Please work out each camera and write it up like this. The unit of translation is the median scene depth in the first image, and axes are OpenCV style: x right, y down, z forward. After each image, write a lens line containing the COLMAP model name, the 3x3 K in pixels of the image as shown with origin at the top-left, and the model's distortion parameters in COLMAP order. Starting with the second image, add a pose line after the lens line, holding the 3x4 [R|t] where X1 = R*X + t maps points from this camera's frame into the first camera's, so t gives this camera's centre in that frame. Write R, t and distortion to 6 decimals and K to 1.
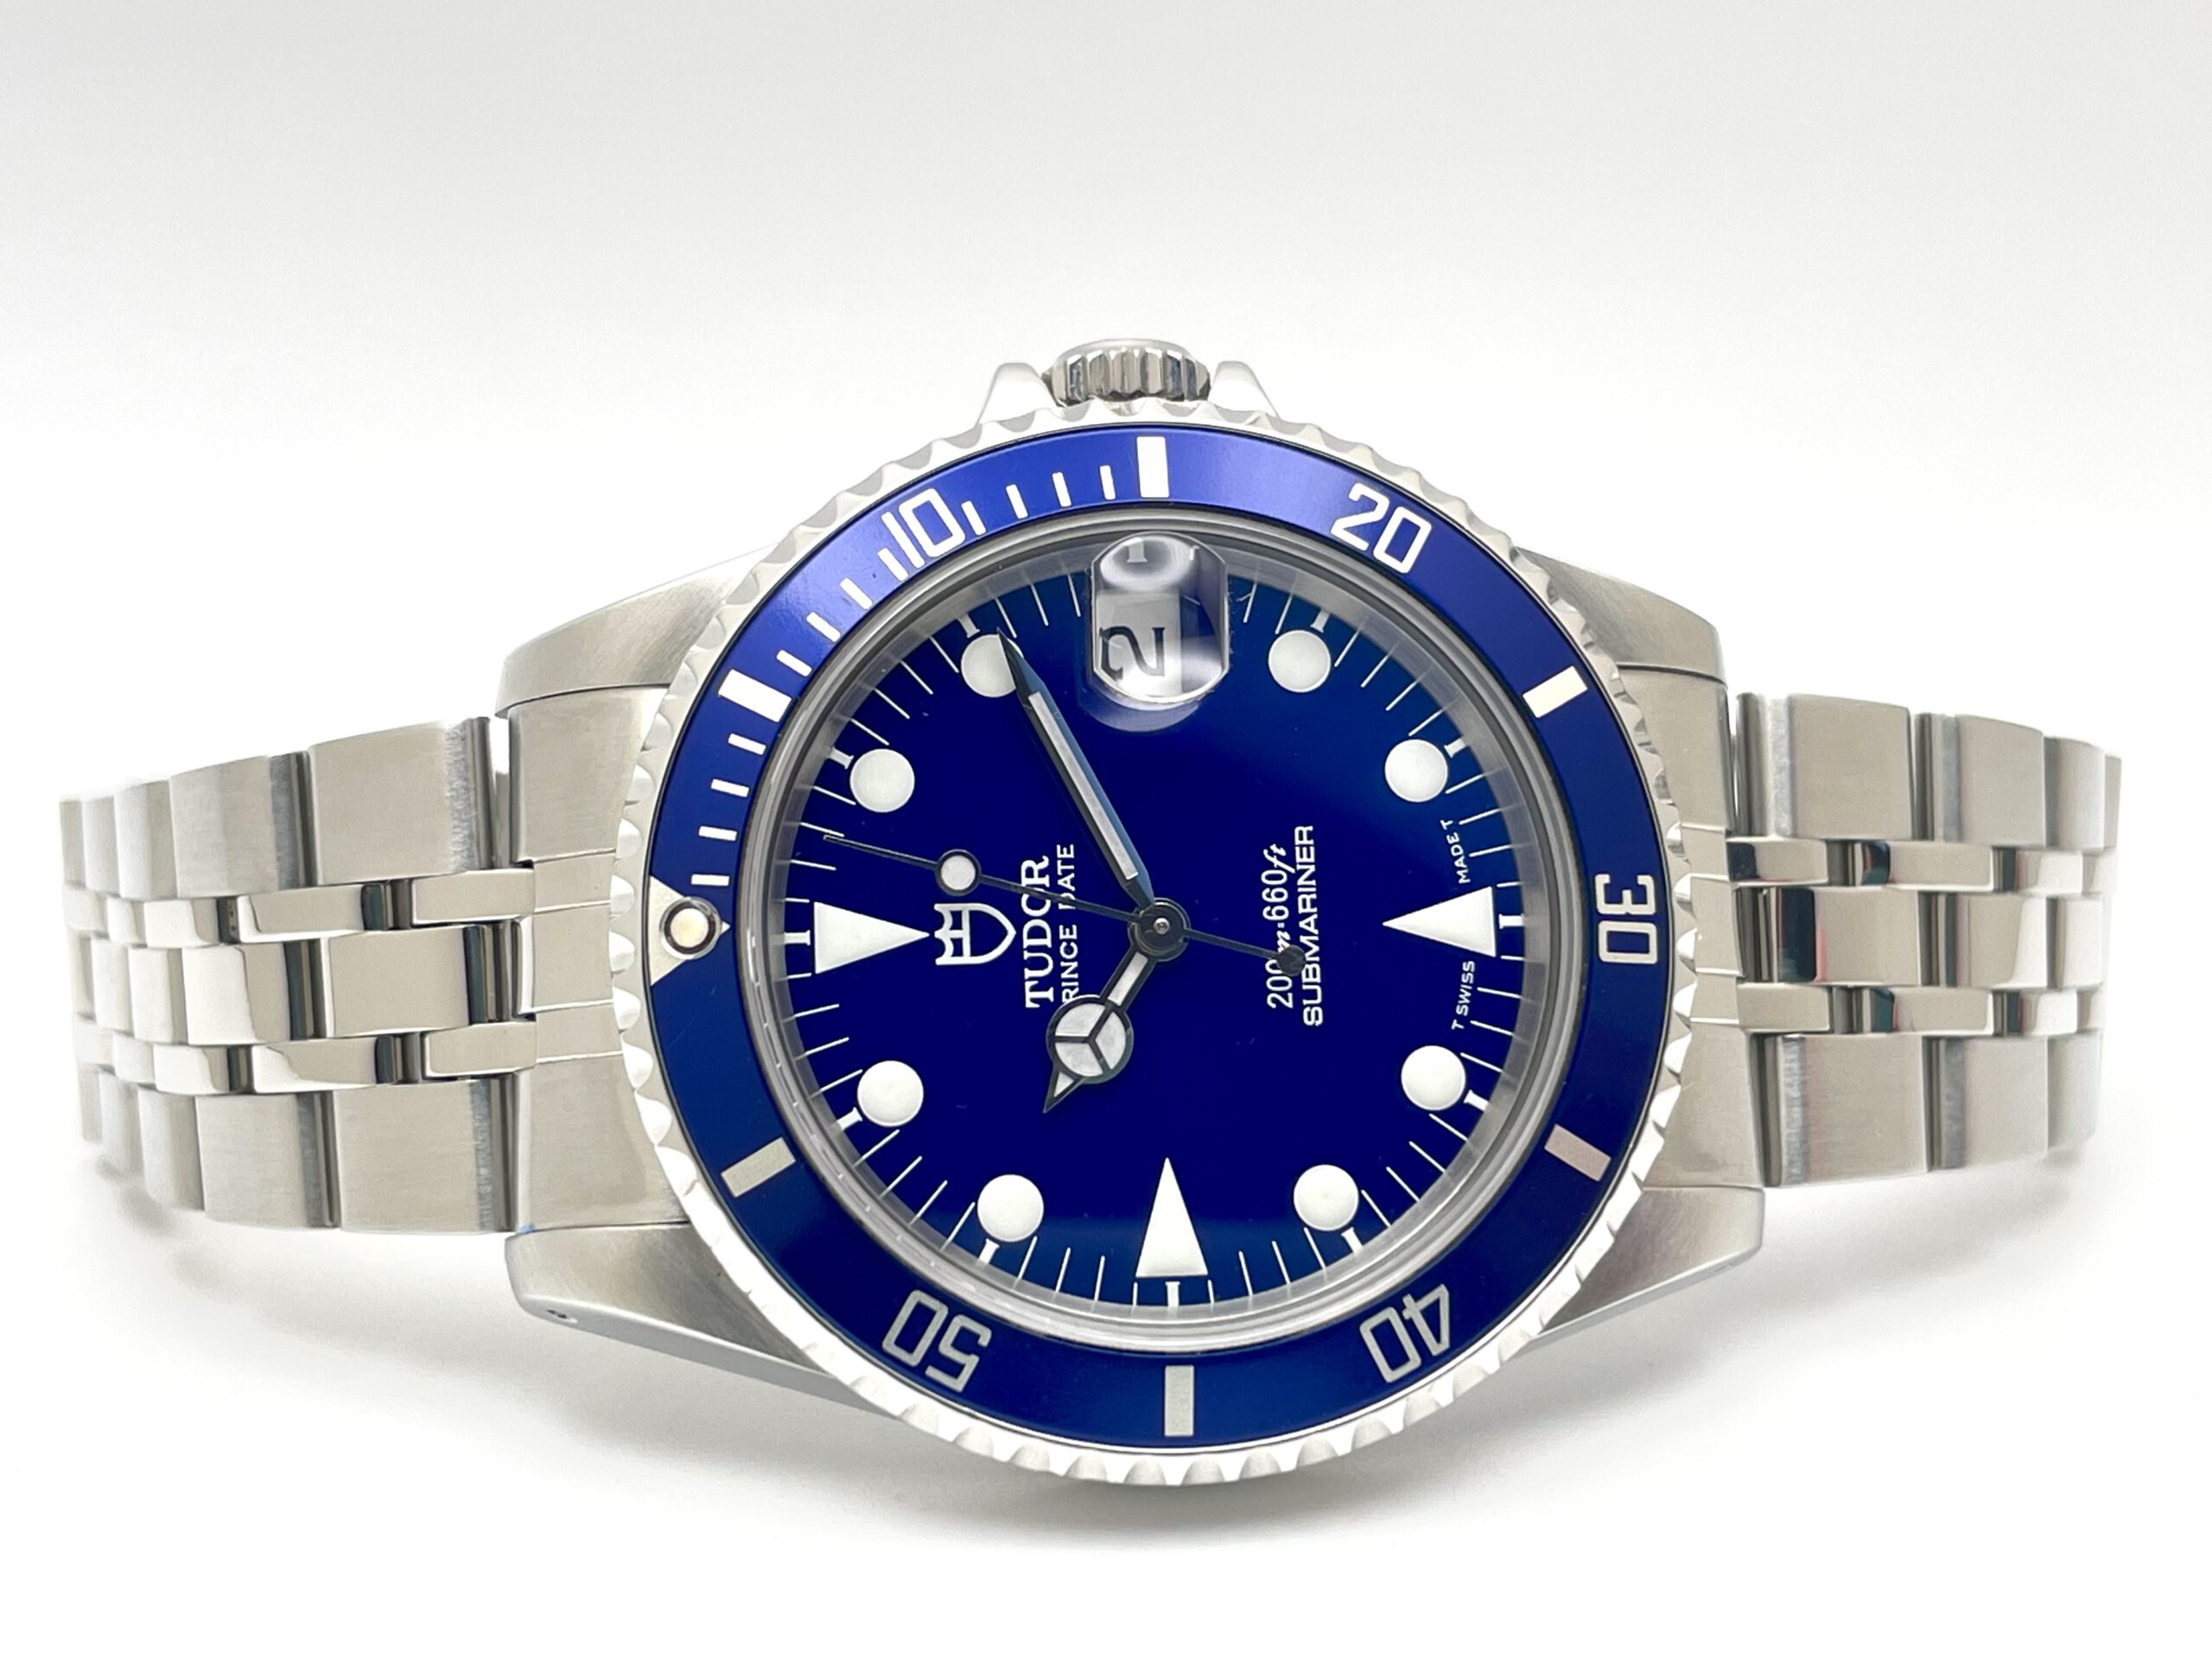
lens RADIAL K [[3417.1, 0, 1106.0], [0, 3417.1, 829.5], [0, 0, 1]] dist [0.117706, -0.025004]
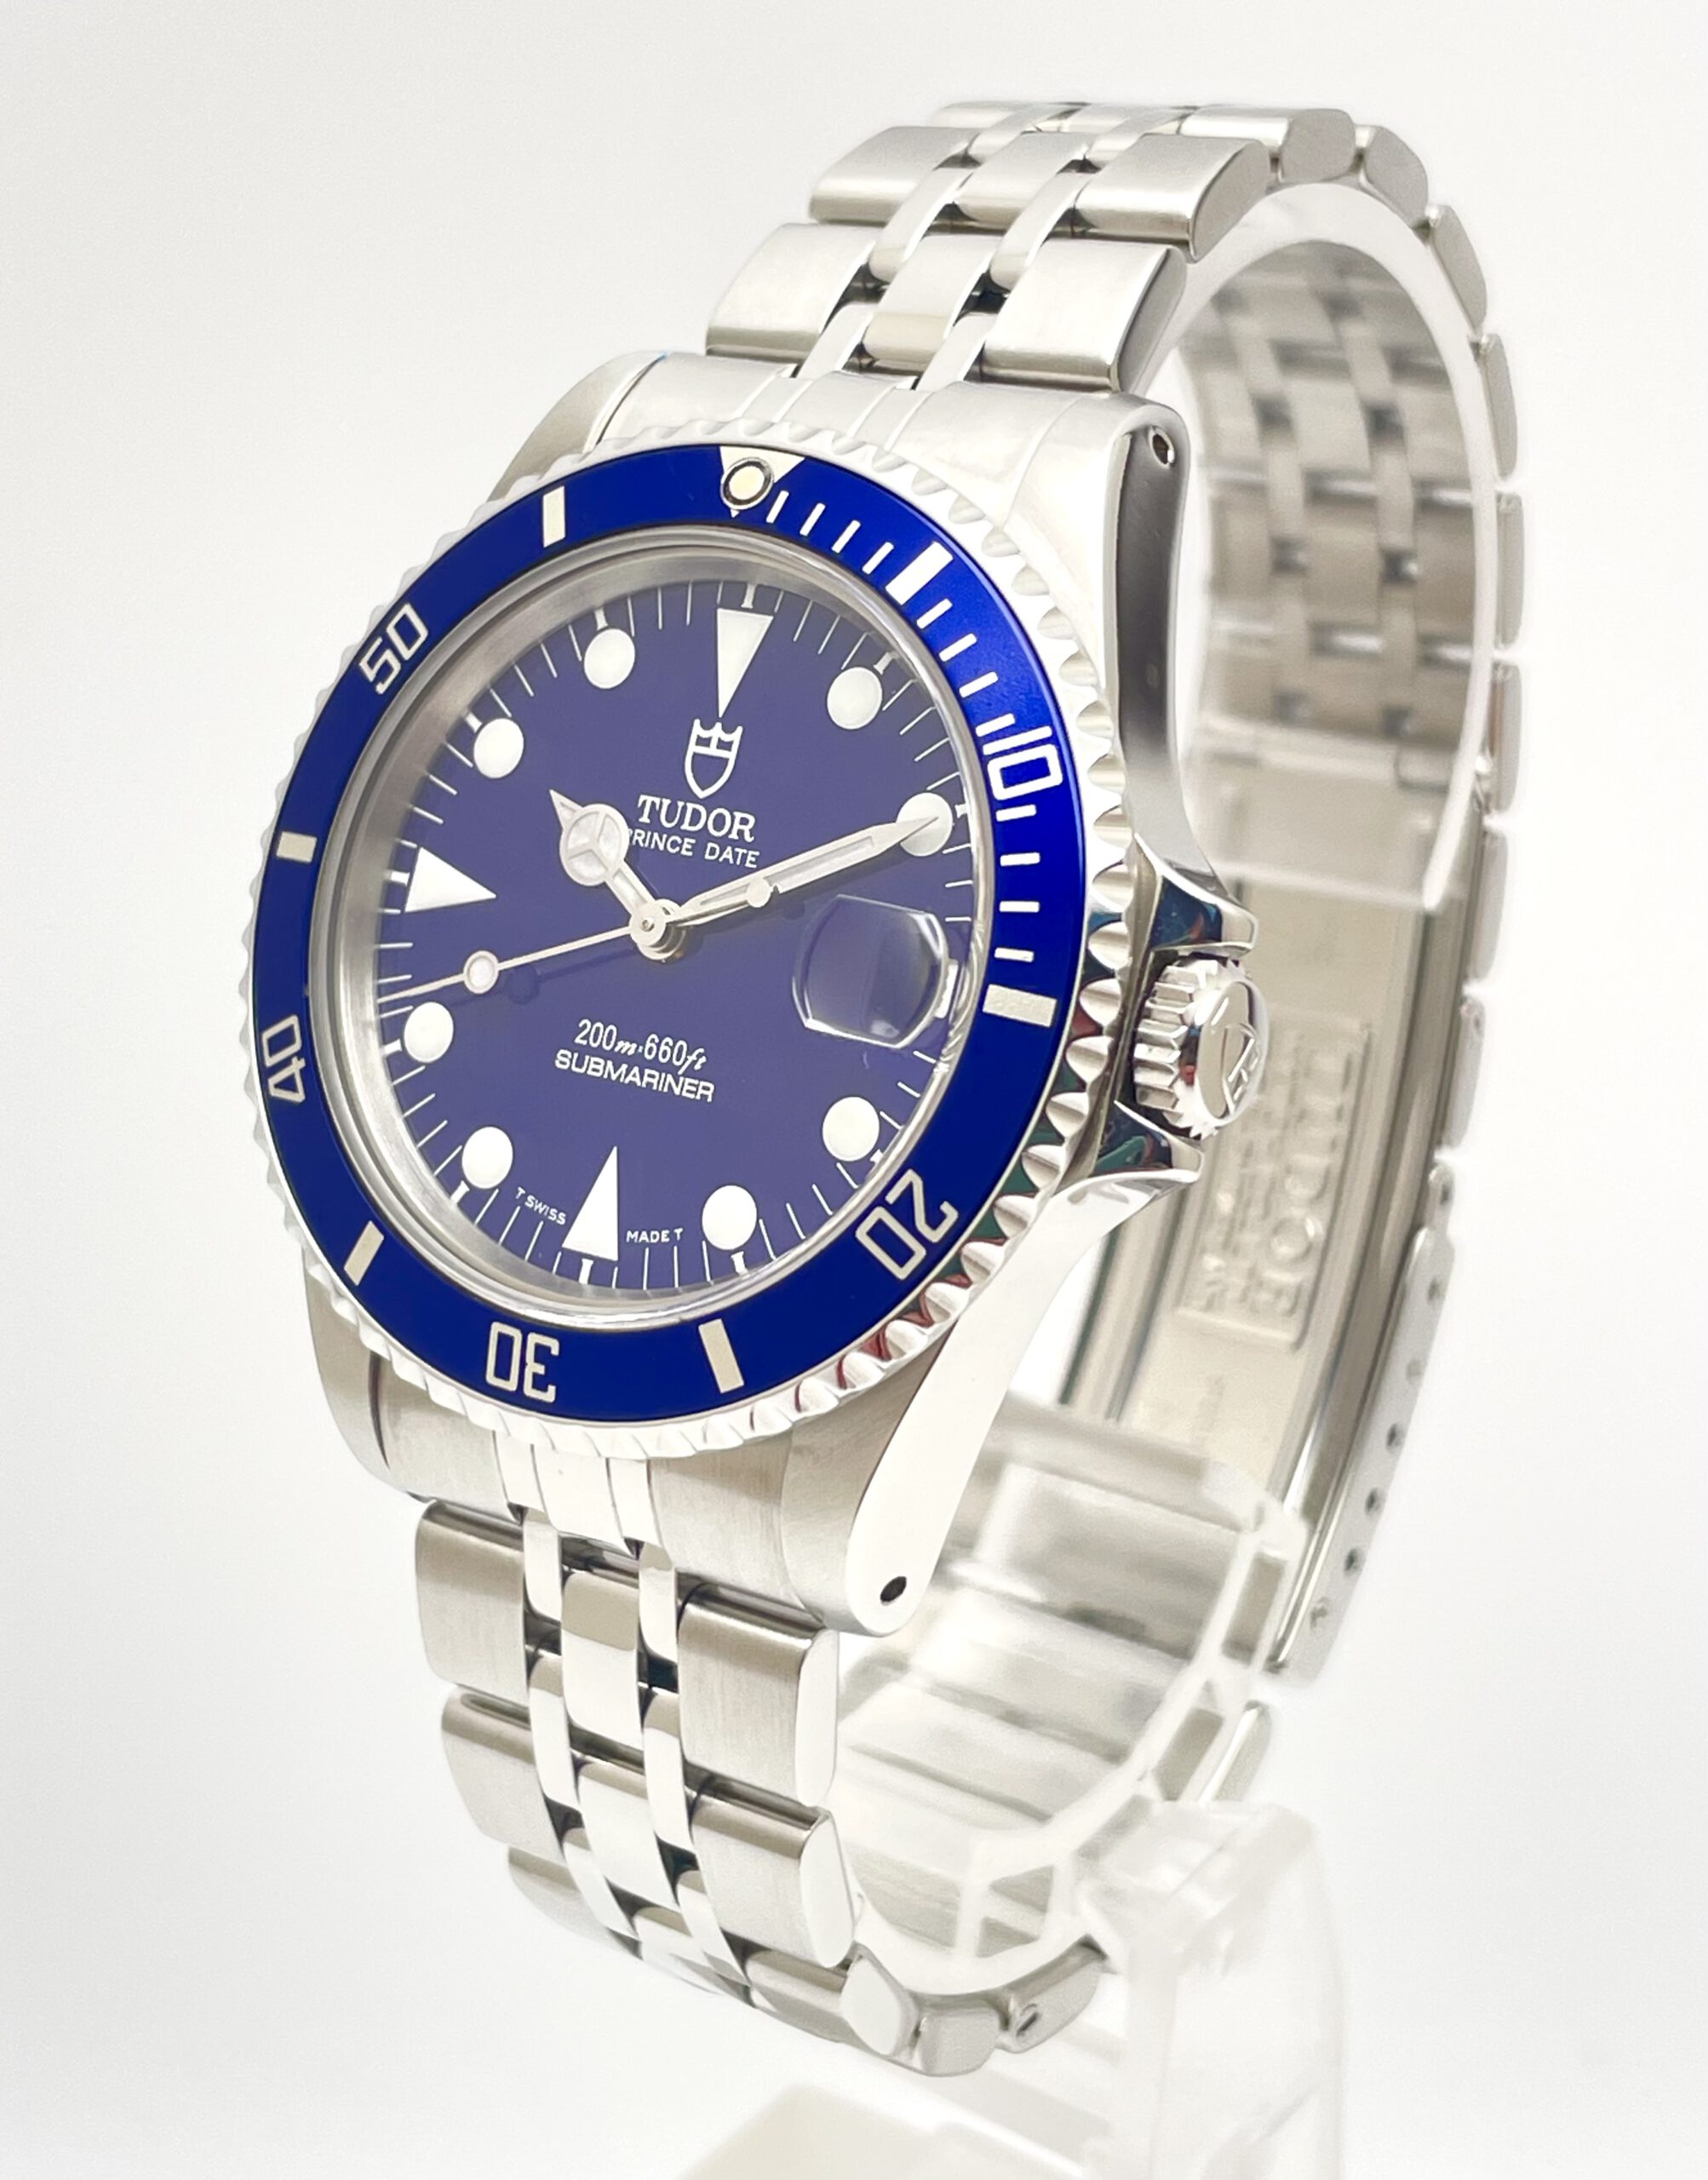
lens RADIAL K [[4023.3, 0, 854.2], [0, 4023.3, 1002.6], [0, 0, 1]] dist [0.038833, -0.023923]
pose [[-0.321825, 0.938429, -0.125615, 0.170463], [-0.728957, -0.160923, 0.665376, -0.826999], [0.604194, 0.305703, 0.735864, 0.145056]]
